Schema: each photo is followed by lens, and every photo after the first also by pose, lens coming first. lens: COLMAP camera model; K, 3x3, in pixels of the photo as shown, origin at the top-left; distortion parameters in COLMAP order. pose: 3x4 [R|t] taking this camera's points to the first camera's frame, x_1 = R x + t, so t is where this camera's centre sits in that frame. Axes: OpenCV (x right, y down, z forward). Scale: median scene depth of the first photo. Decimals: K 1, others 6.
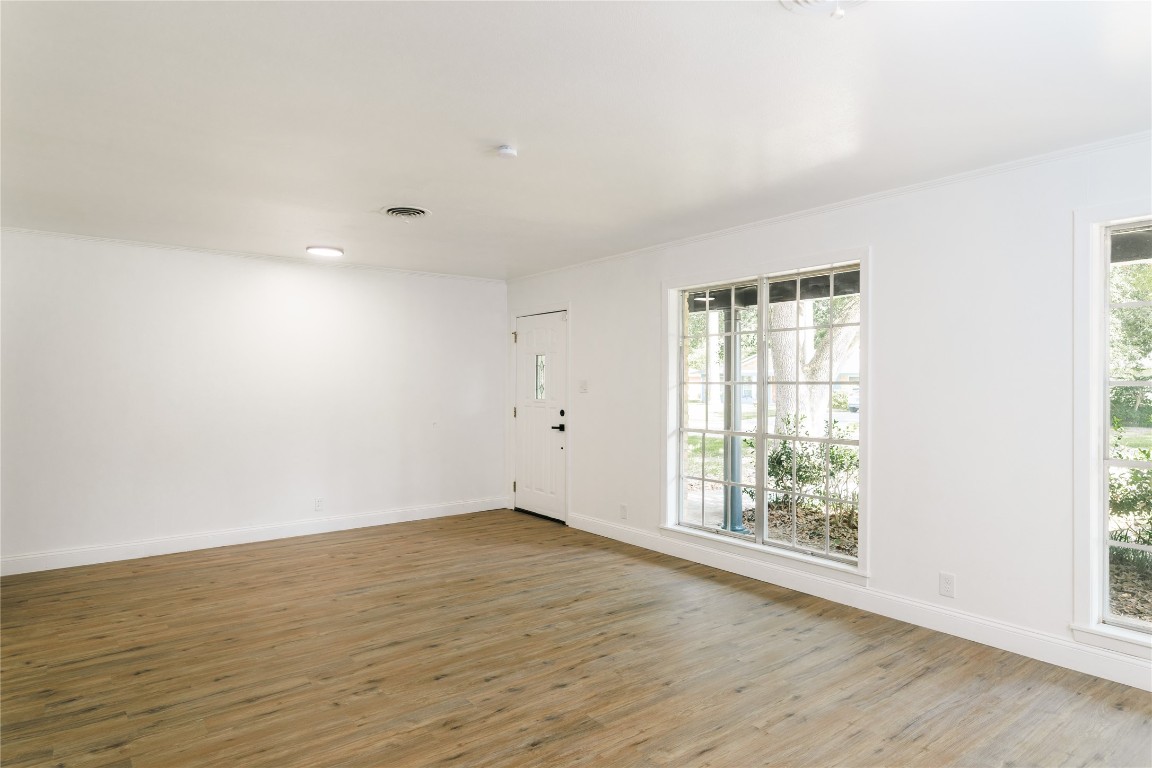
lens RADIAL K [[663.7, 0, 576.7], [0, 663.7, 391.1], [0, 0, 1]] dist [0.001331, -0.001763]
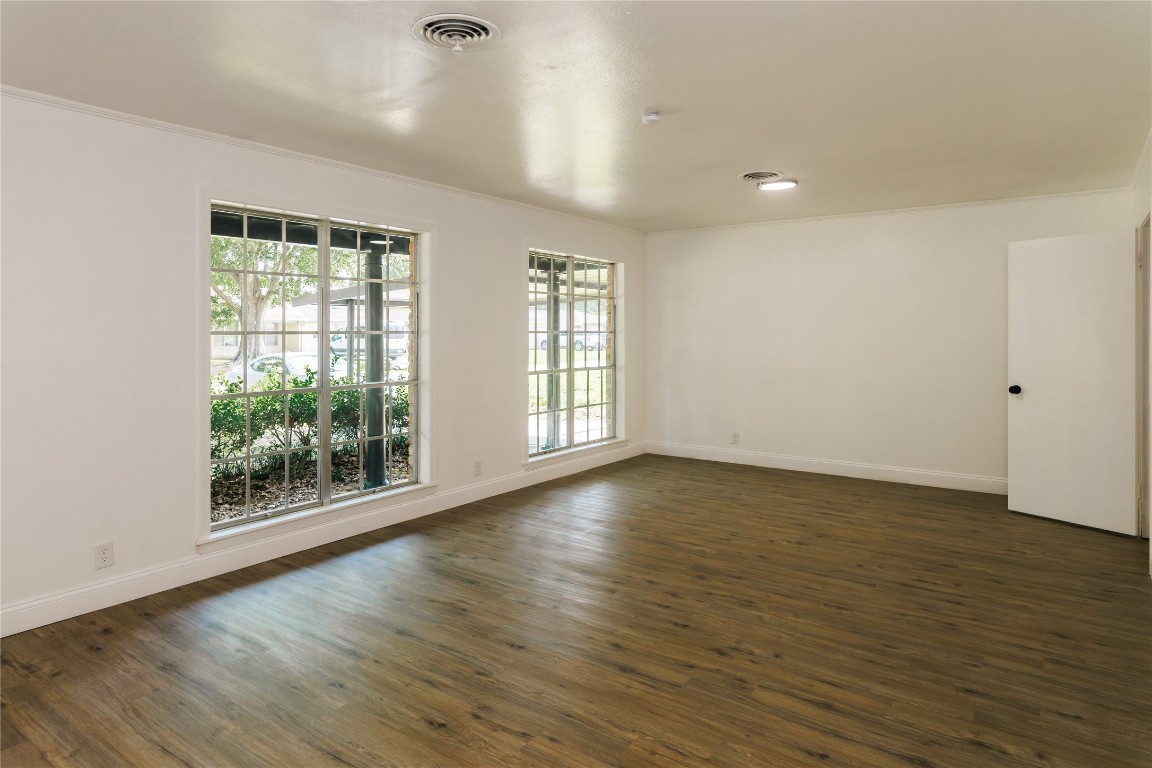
lens RADIAL K [[687.3, 0, 578.4], [0, 687.3, 335.4], [0, 0, 1]] dist [-0.003606, -0.002293]
pose [[-0.289460, -0.004199, 0.957181, -1.061027], [0.014285, 0.999860, 0.008706, -0.015808], [-0.957083, 0.016194, -0.289360, 1.330864]]
